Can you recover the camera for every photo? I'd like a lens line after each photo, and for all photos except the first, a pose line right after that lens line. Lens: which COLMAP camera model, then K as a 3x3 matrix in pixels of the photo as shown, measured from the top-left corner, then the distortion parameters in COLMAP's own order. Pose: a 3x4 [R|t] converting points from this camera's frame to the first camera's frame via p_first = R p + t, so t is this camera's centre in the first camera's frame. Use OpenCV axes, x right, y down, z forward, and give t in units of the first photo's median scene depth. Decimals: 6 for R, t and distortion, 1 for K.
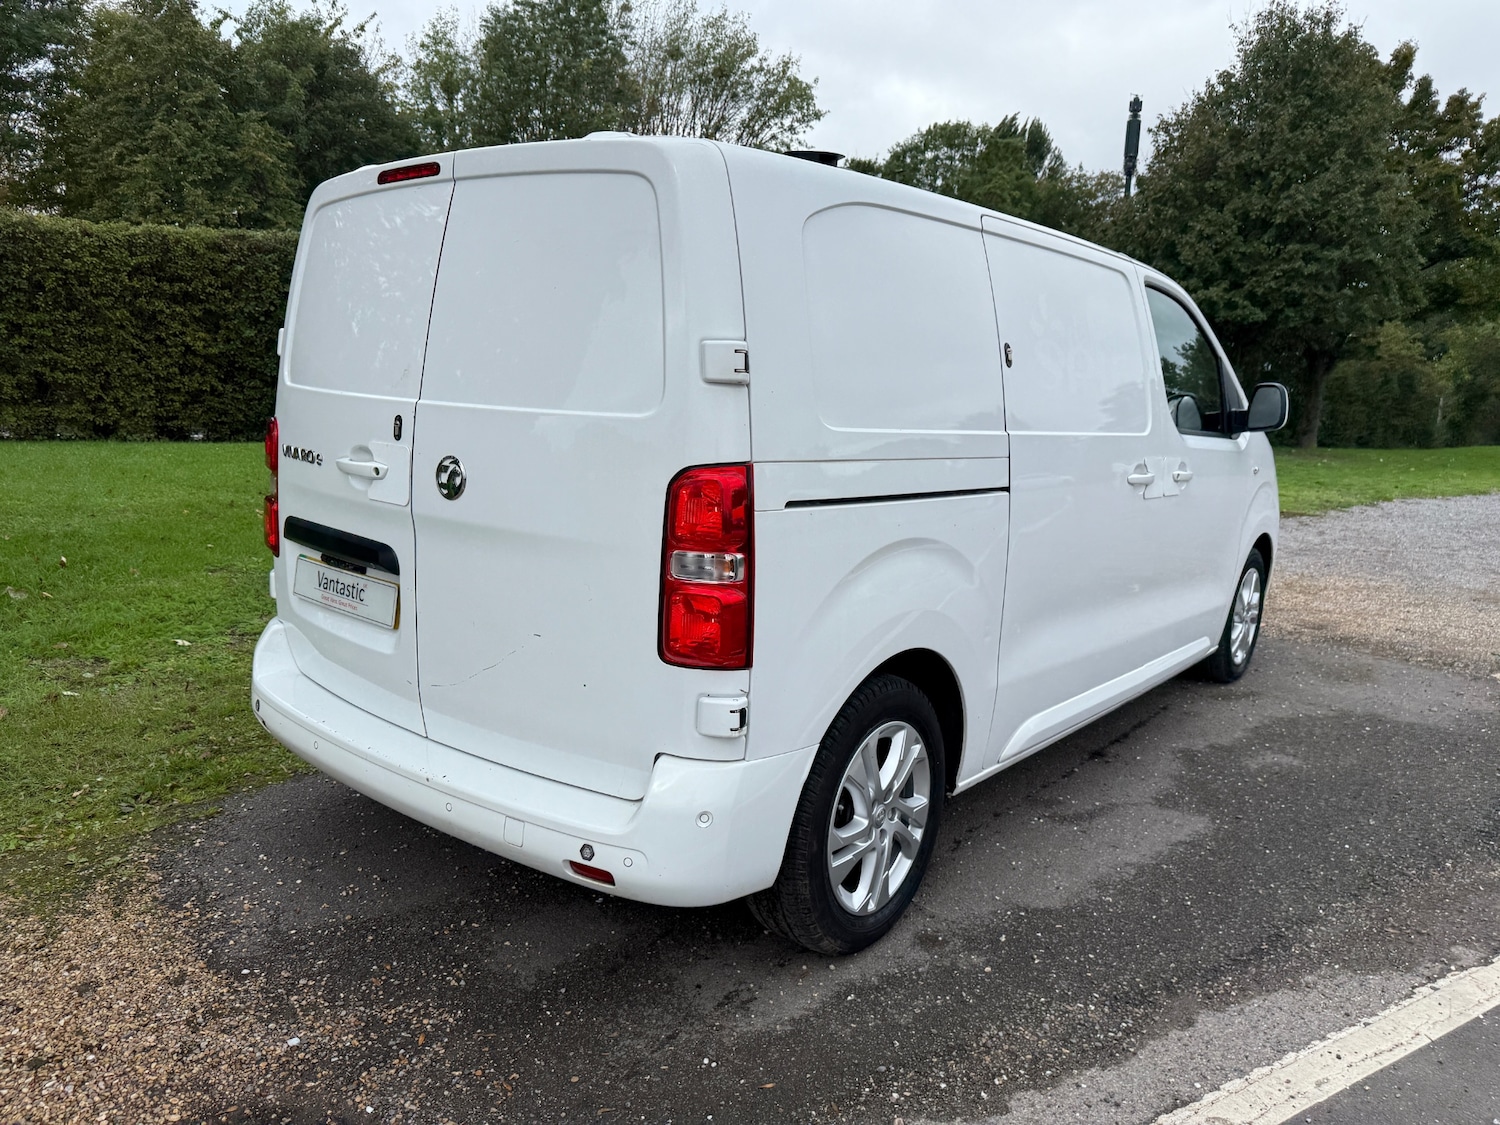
lens RADIAL K [[1061.7, 0, 759.9], [0, 1061.7, 557.1], [0, 0, 1]] dist [0.013026, -0.018610]
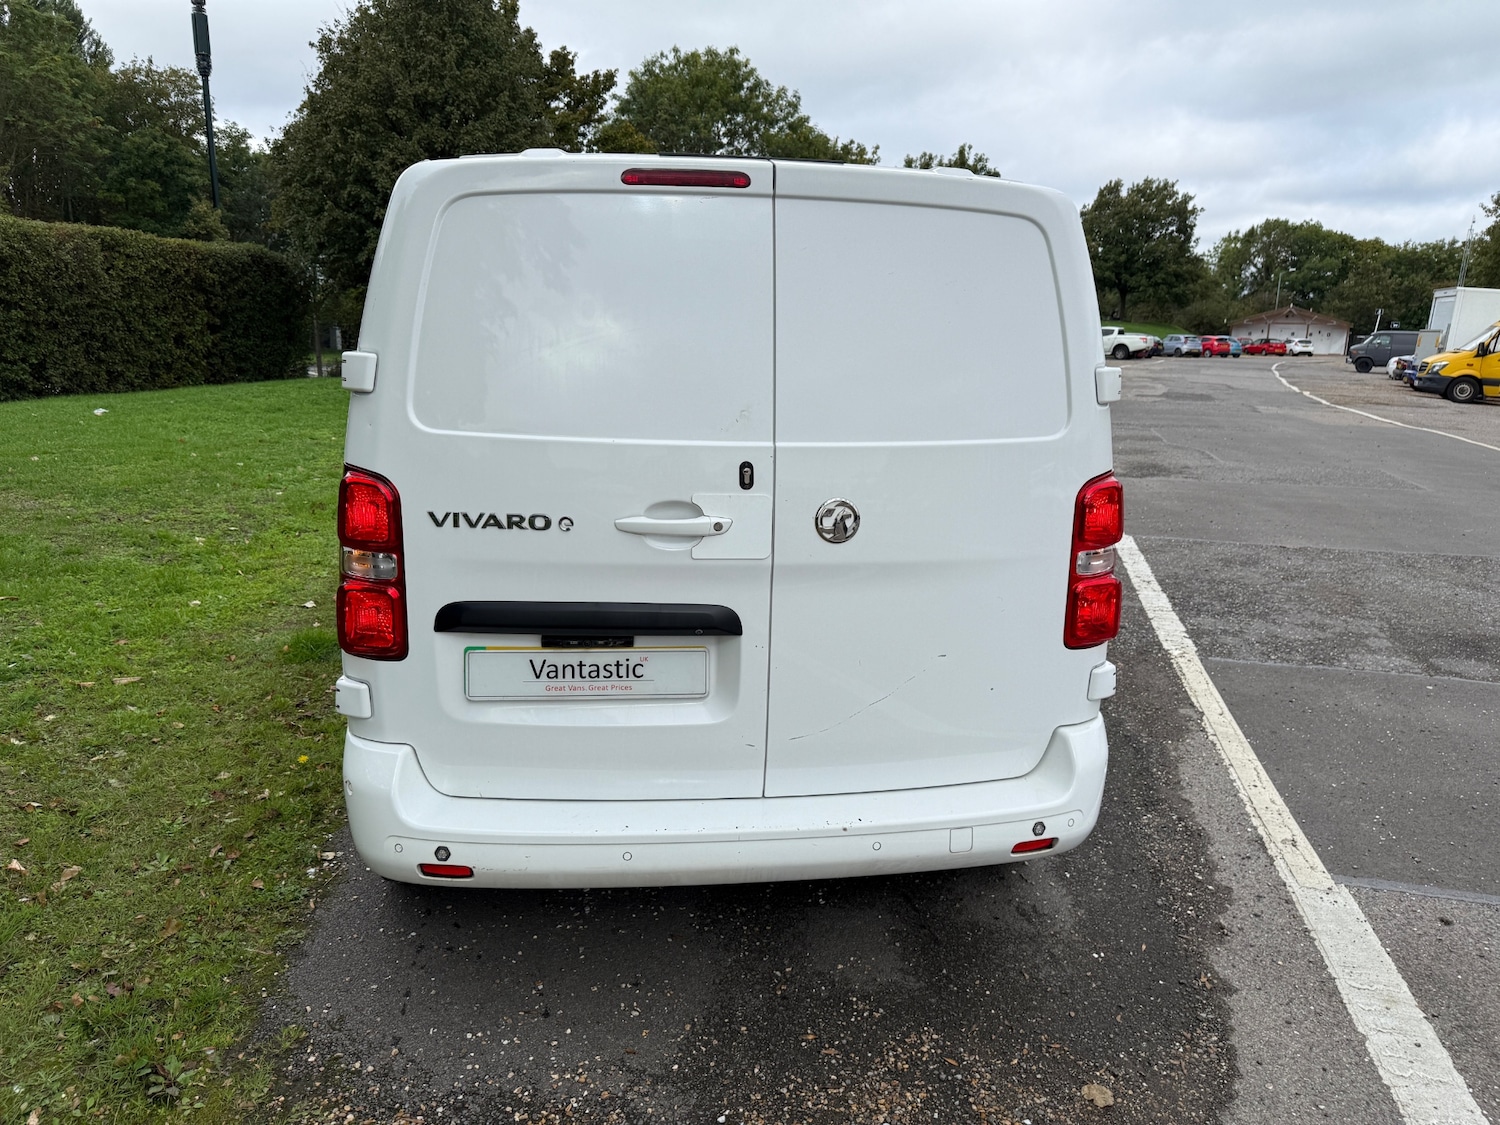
lens RADIAL K [[1061.7, 0, 754.1], [0, 1061.7, 561.0], [0, 0, 1]] dist [0.013026, -0.018610]
pose [[0.694663, -0.184955, 0.695151, -0.472801], [0.129730, 0.982746, 0.131835, -0.081355], [-0.707541, -0.001399, 0.706671, 0.177191]]
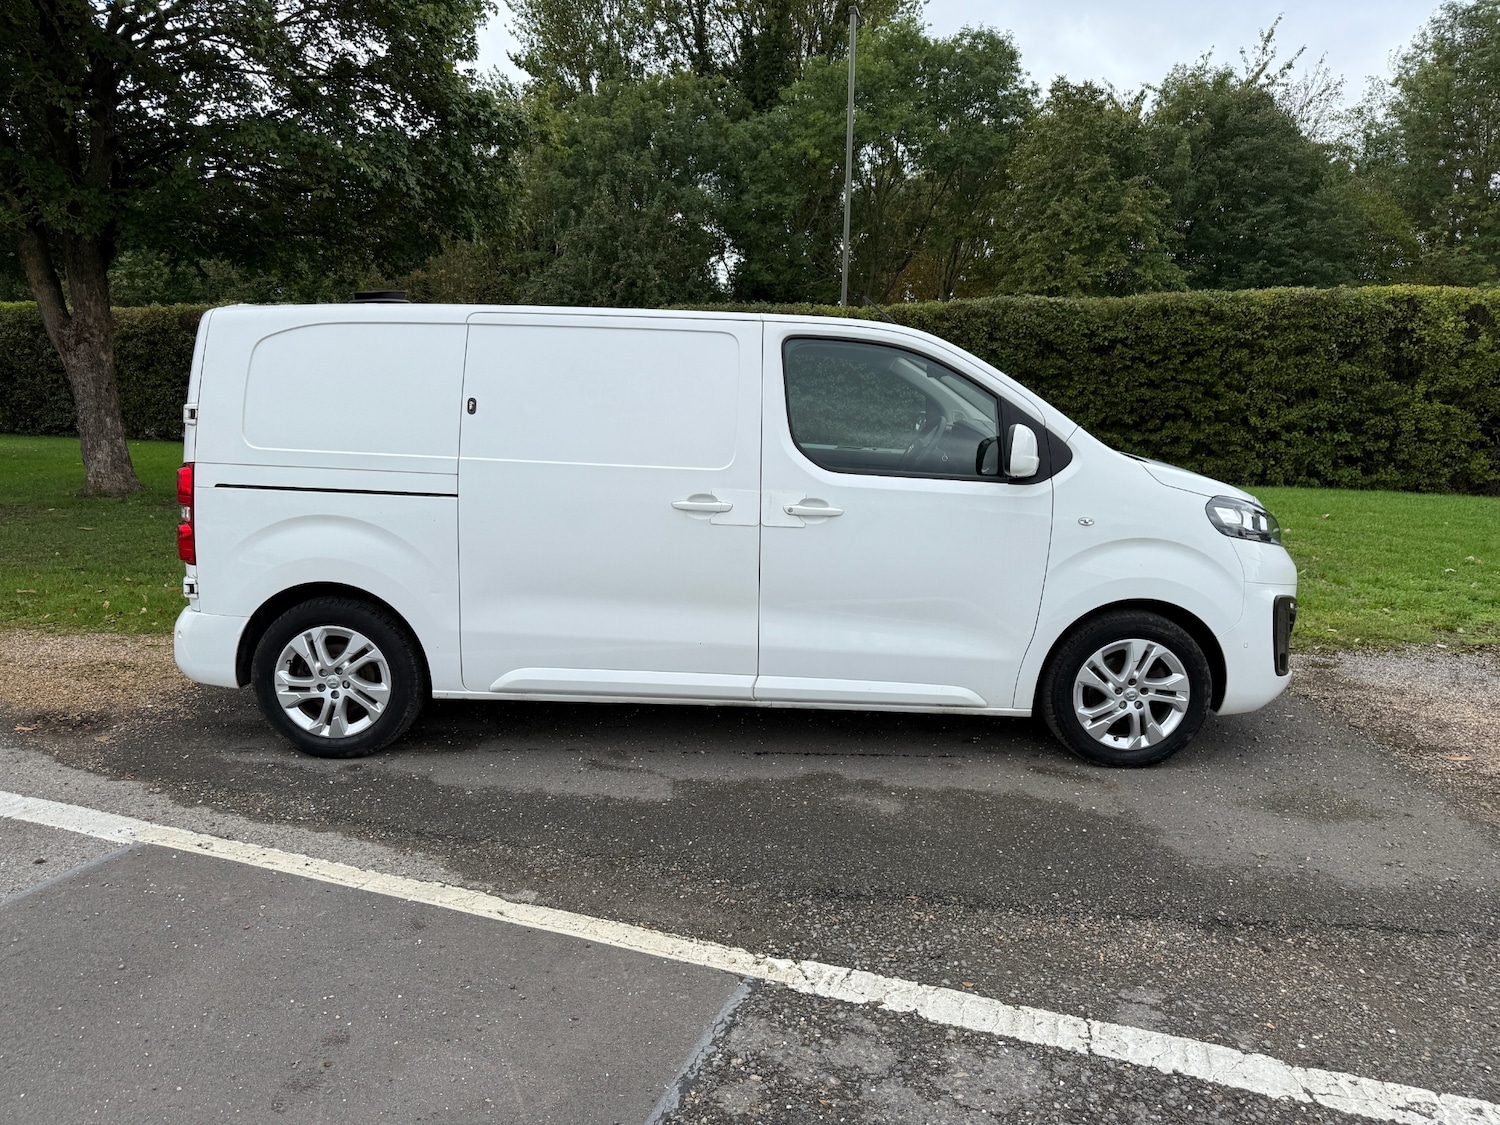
lens RADIAL K [[1062.5, 0, 742.4], [0, 1062.5, 560.0], [0, 0, 1]] dist [0.022655, -0.029893]
pose [[0.624392, 0.095756, -0.775220, 0.932836], [-0.124528, 0.991967, 0.022230, -0.033354], [0.771121, 0.082656, 0.631300, 0.215863]]
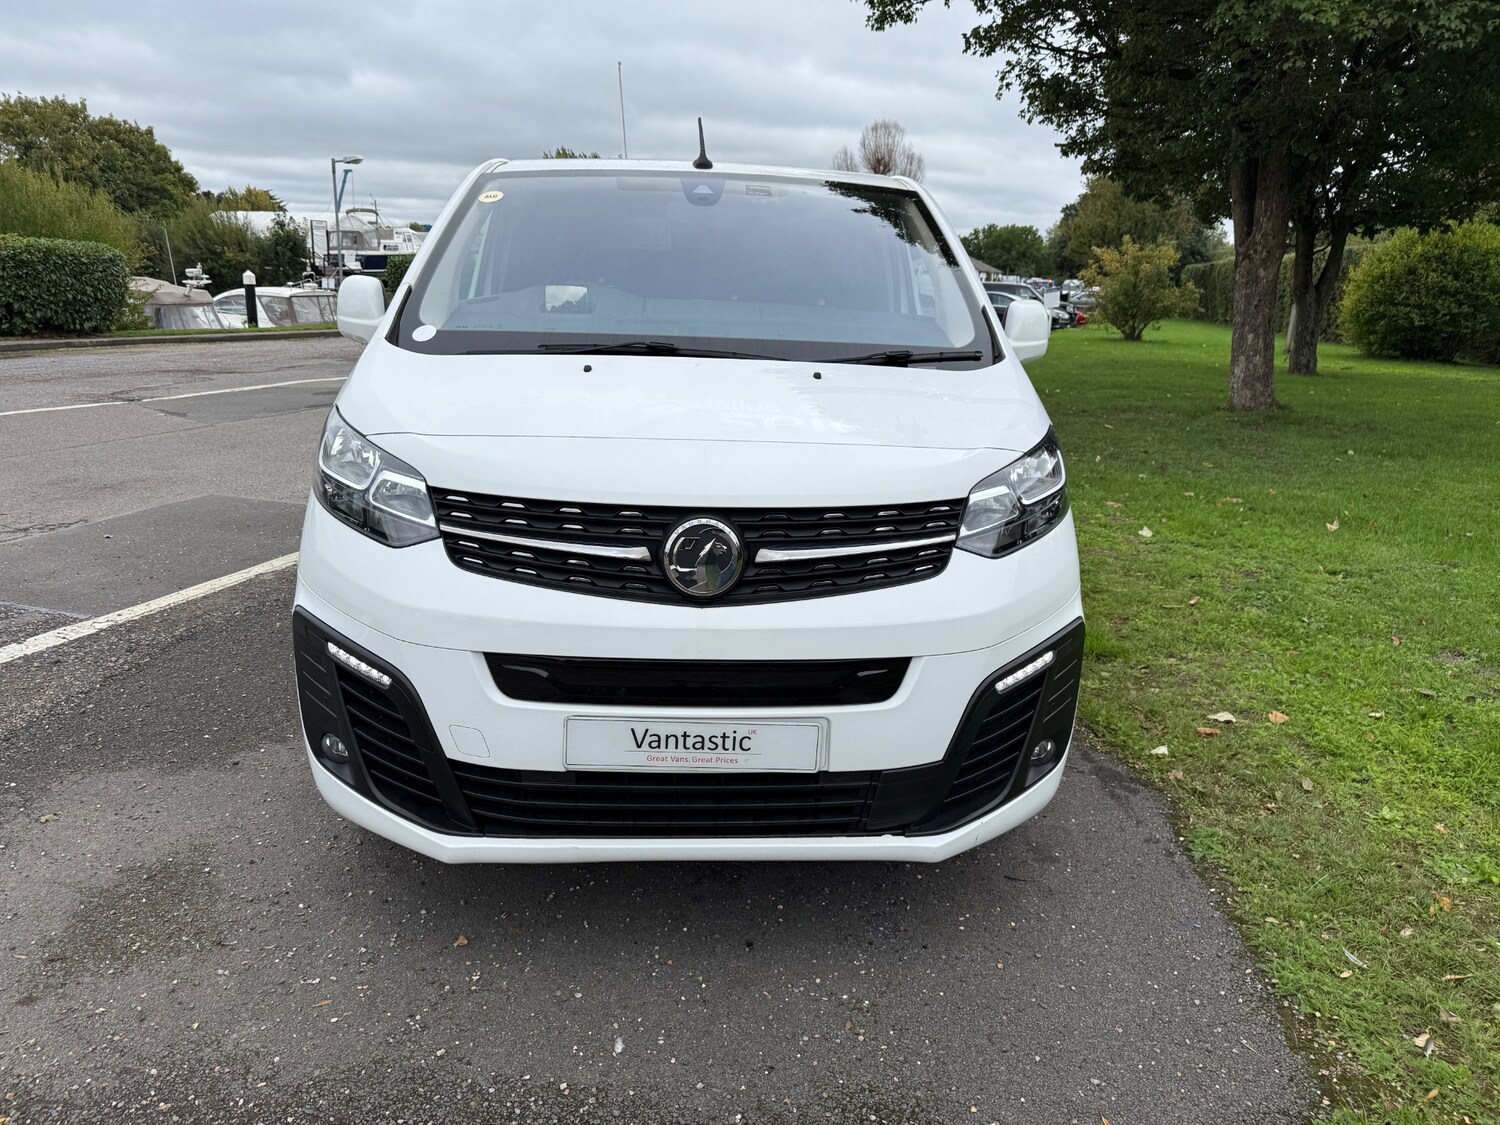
lens RADIAL K [[1062.5, 0, 754.8], [0, 1062.5, 562.7], [0, 0, 1]] dist [0.022655, -0.029893]
pose [[-0.739723, 0.104410, -0.664761, 0.694183], [-0.178745, 0.921911, 0.343700, -0.247995], [0.648737, 0.373066, -0.663297, 1.524082]]
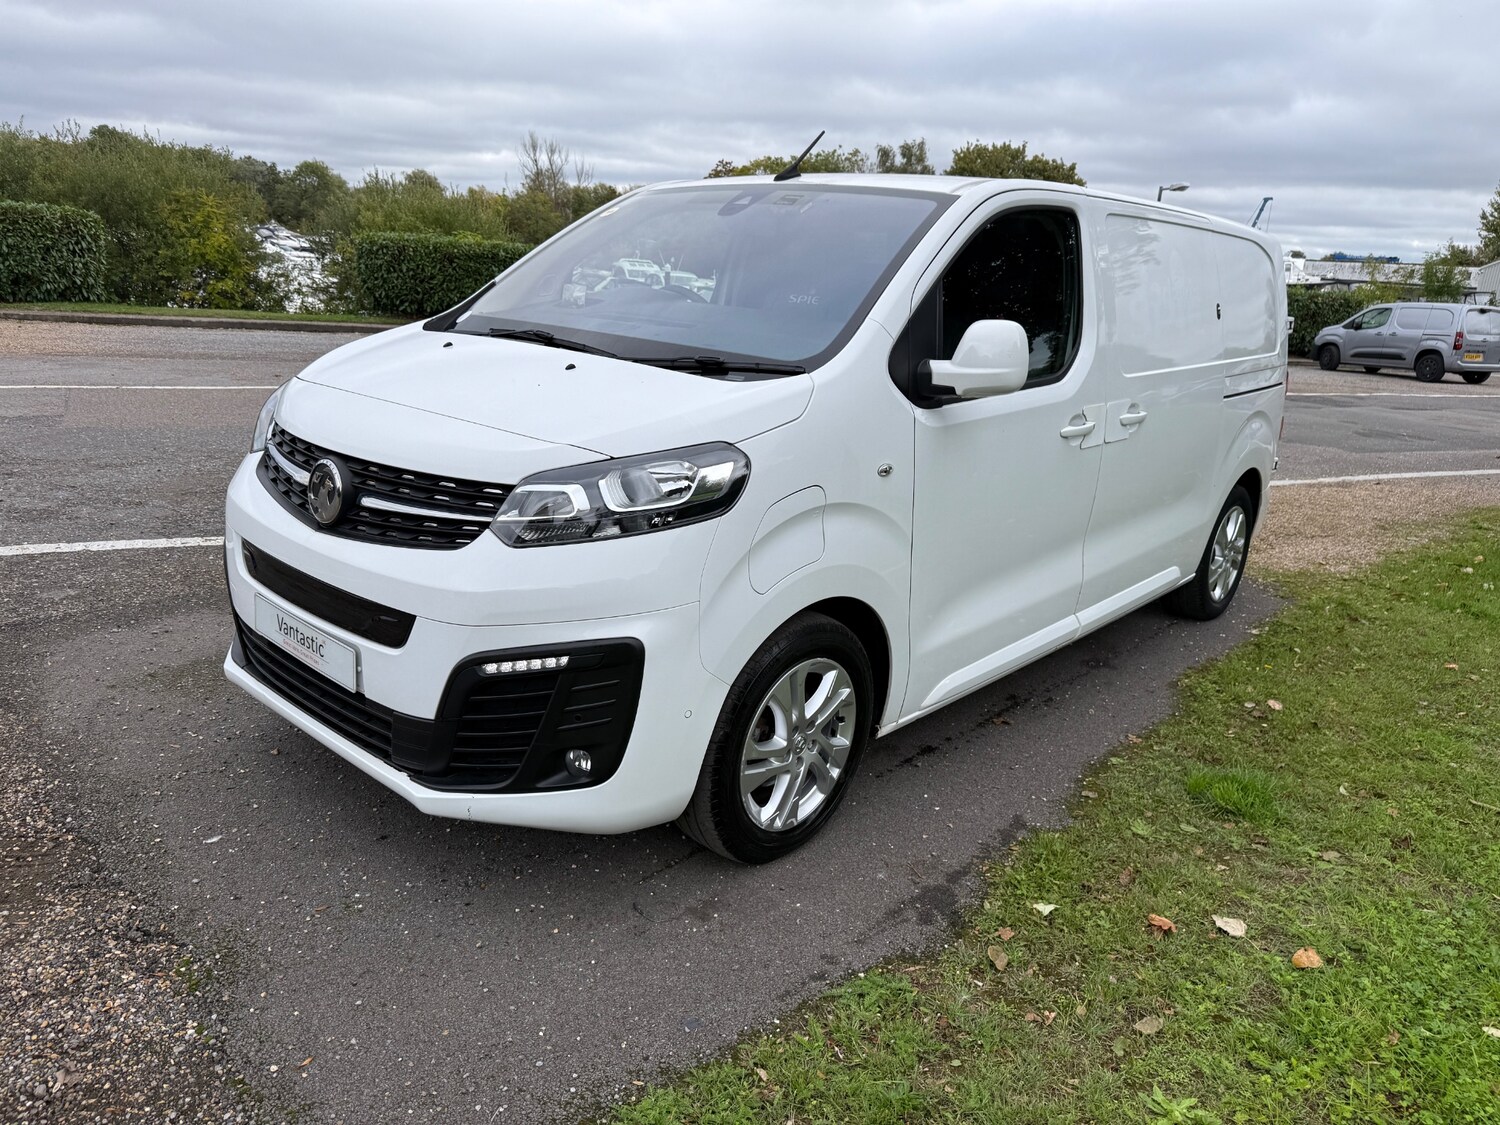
lens RADIAL K [[1062.5, 0, 759.6], [0, 1062.5, 560.7], [0, 0, 1]] dist [0.022655, -0.029893]
pose [[-0.993060, -0.116900, 0.012871, 0.211812], [-0.100153, 0.897973, 0.428502, -0.314375], [-0.061649, 0.424240, -0.903449, 1.699245]]
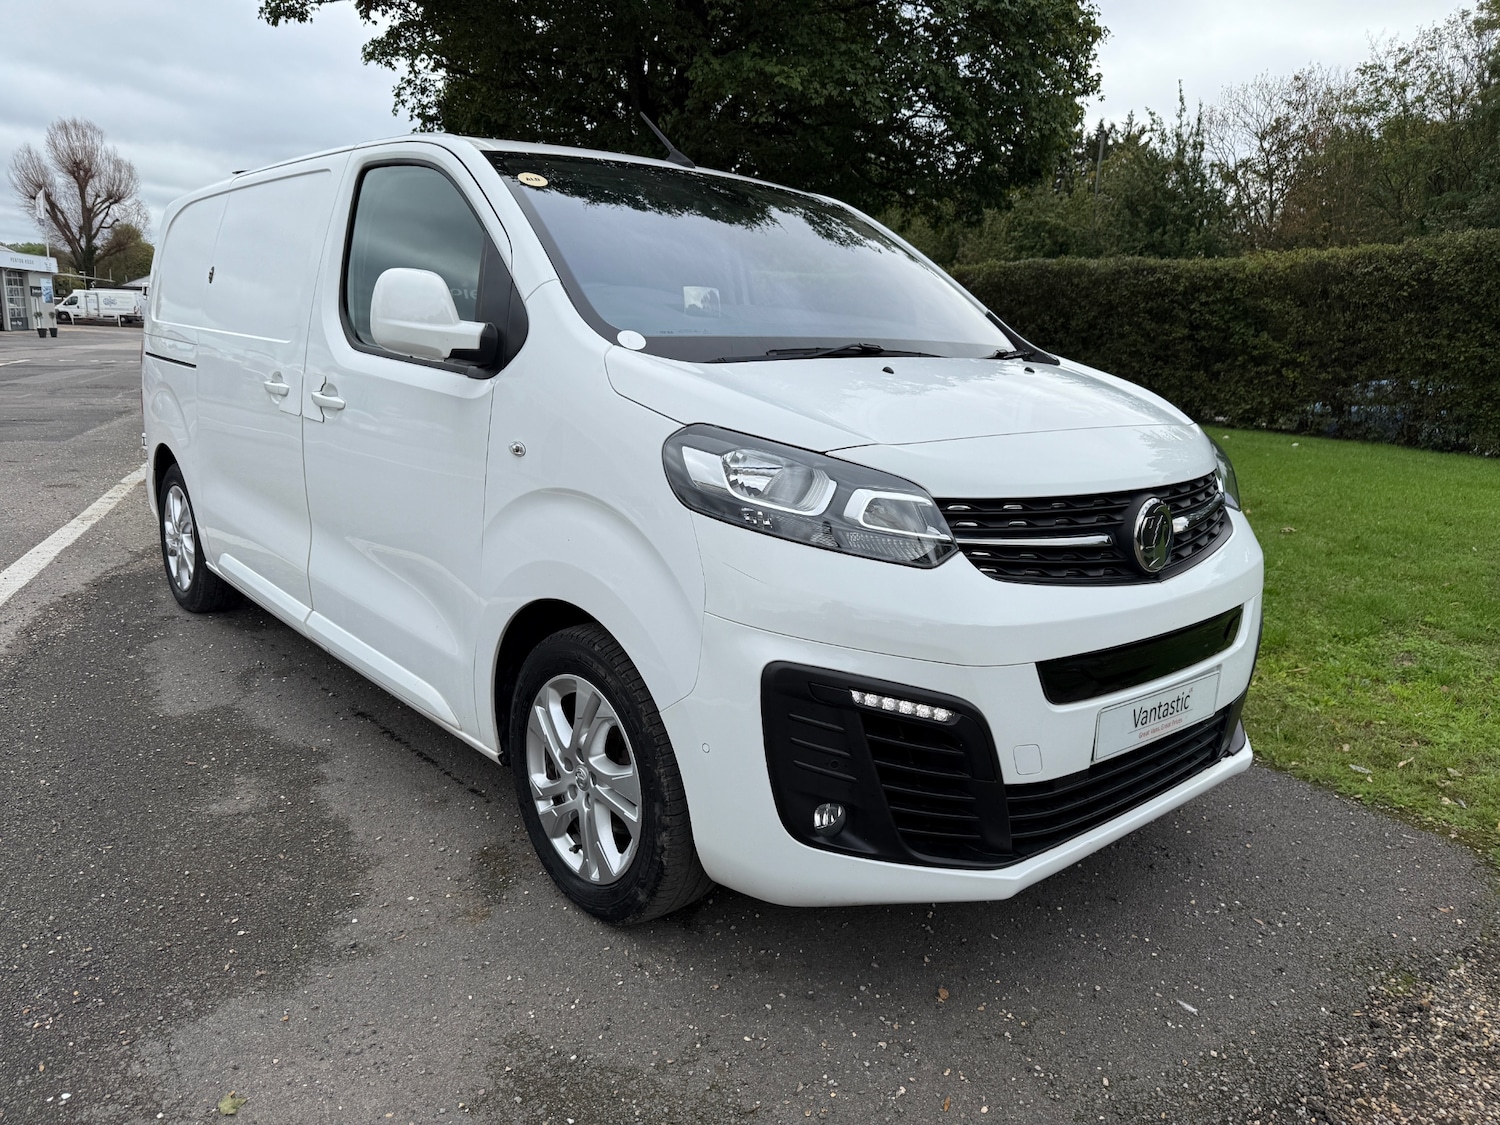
lens RADIAL K [[1062.5, 0, 743.2], [0, 1062.5, 560.0], [0, 0, 1]] dist [0.022655, -0.029893]
pose [[-0.175614, 0.154923, -0.972193, 0.897891], [-0.210840, 0.958707, 0.190859, -0.142002], [0.961617, 0.238494, -0.135698, 1.130281]]
